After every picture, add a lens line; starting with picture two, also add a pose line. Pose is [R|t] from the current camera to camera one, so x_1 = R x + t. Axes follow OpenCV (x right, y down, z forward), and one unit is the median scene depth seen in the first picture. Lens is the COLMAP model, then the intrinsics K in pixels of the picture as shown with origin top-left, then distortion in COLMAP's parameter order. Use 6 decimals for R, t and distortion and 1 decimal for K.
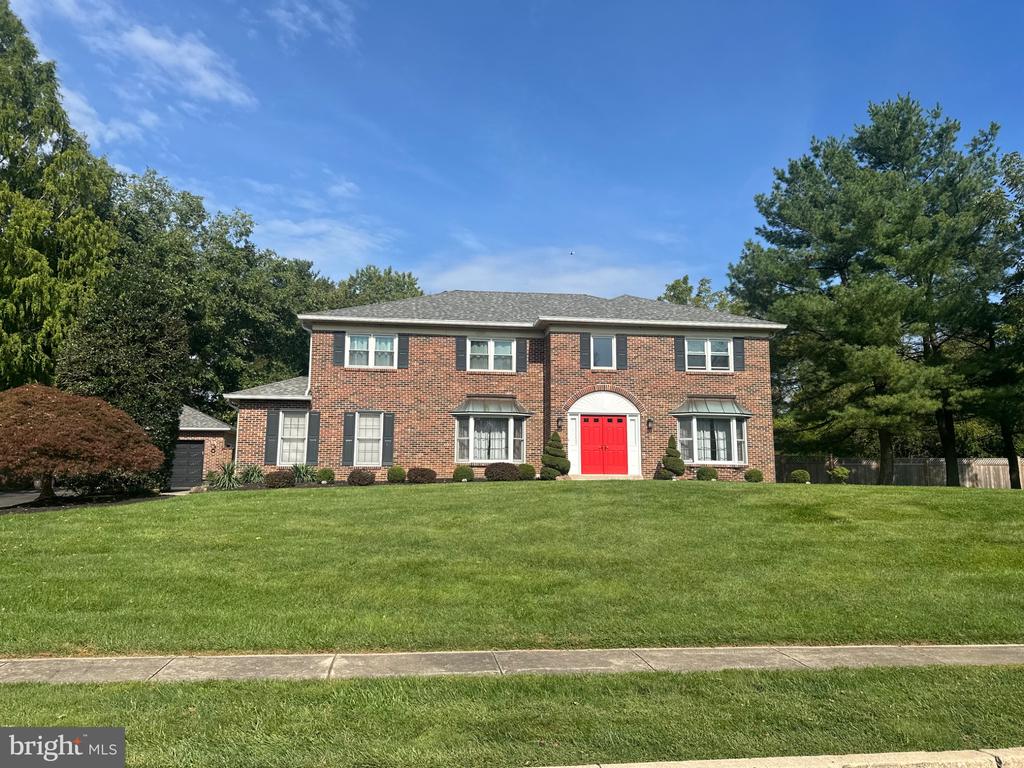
lens RADIAL K [[723.4, 0, 507.8], [0, 723.4, 376.2], [0, 0, 1]] dist [0.064439, -0.073324]
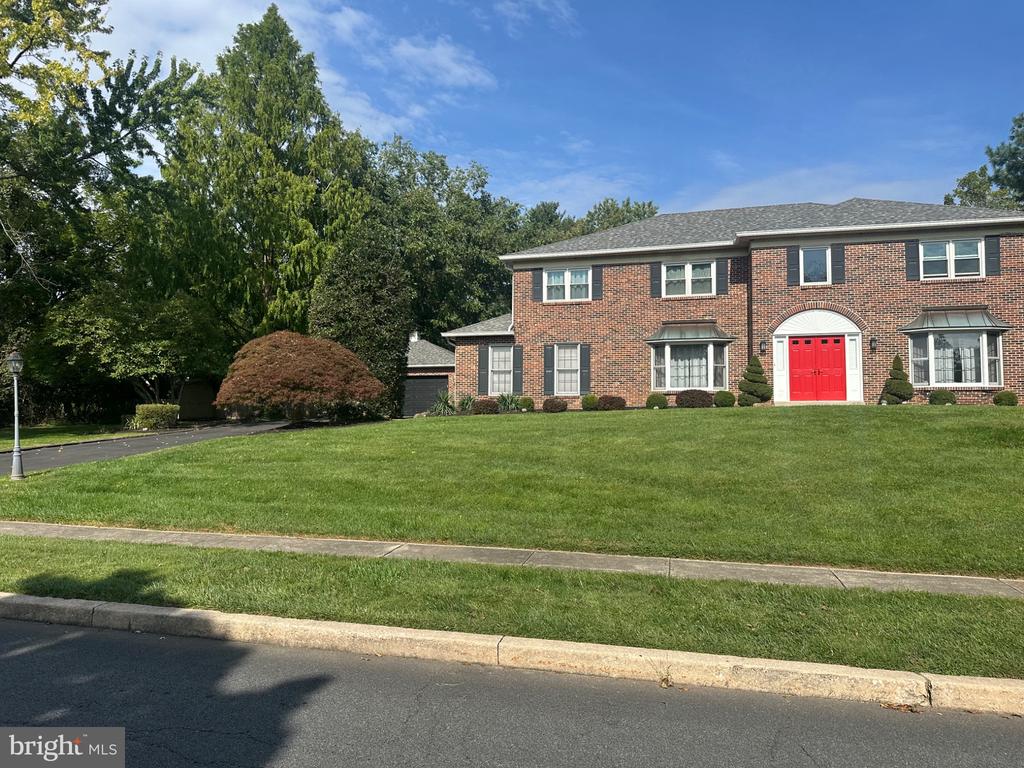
lens RADIAL K [[723.4, 0, 499.3], [0, 723.4, 370.9], [0, 0, 1]] dist [0.064439, -0.073324]
pose [[0.925977, -0.027875, -0.376549, 0.107284], [0.058286, 0.995870, 0.069611, 0.010323], [0.373053, -0.086406, 0.923778, 0.001905]]
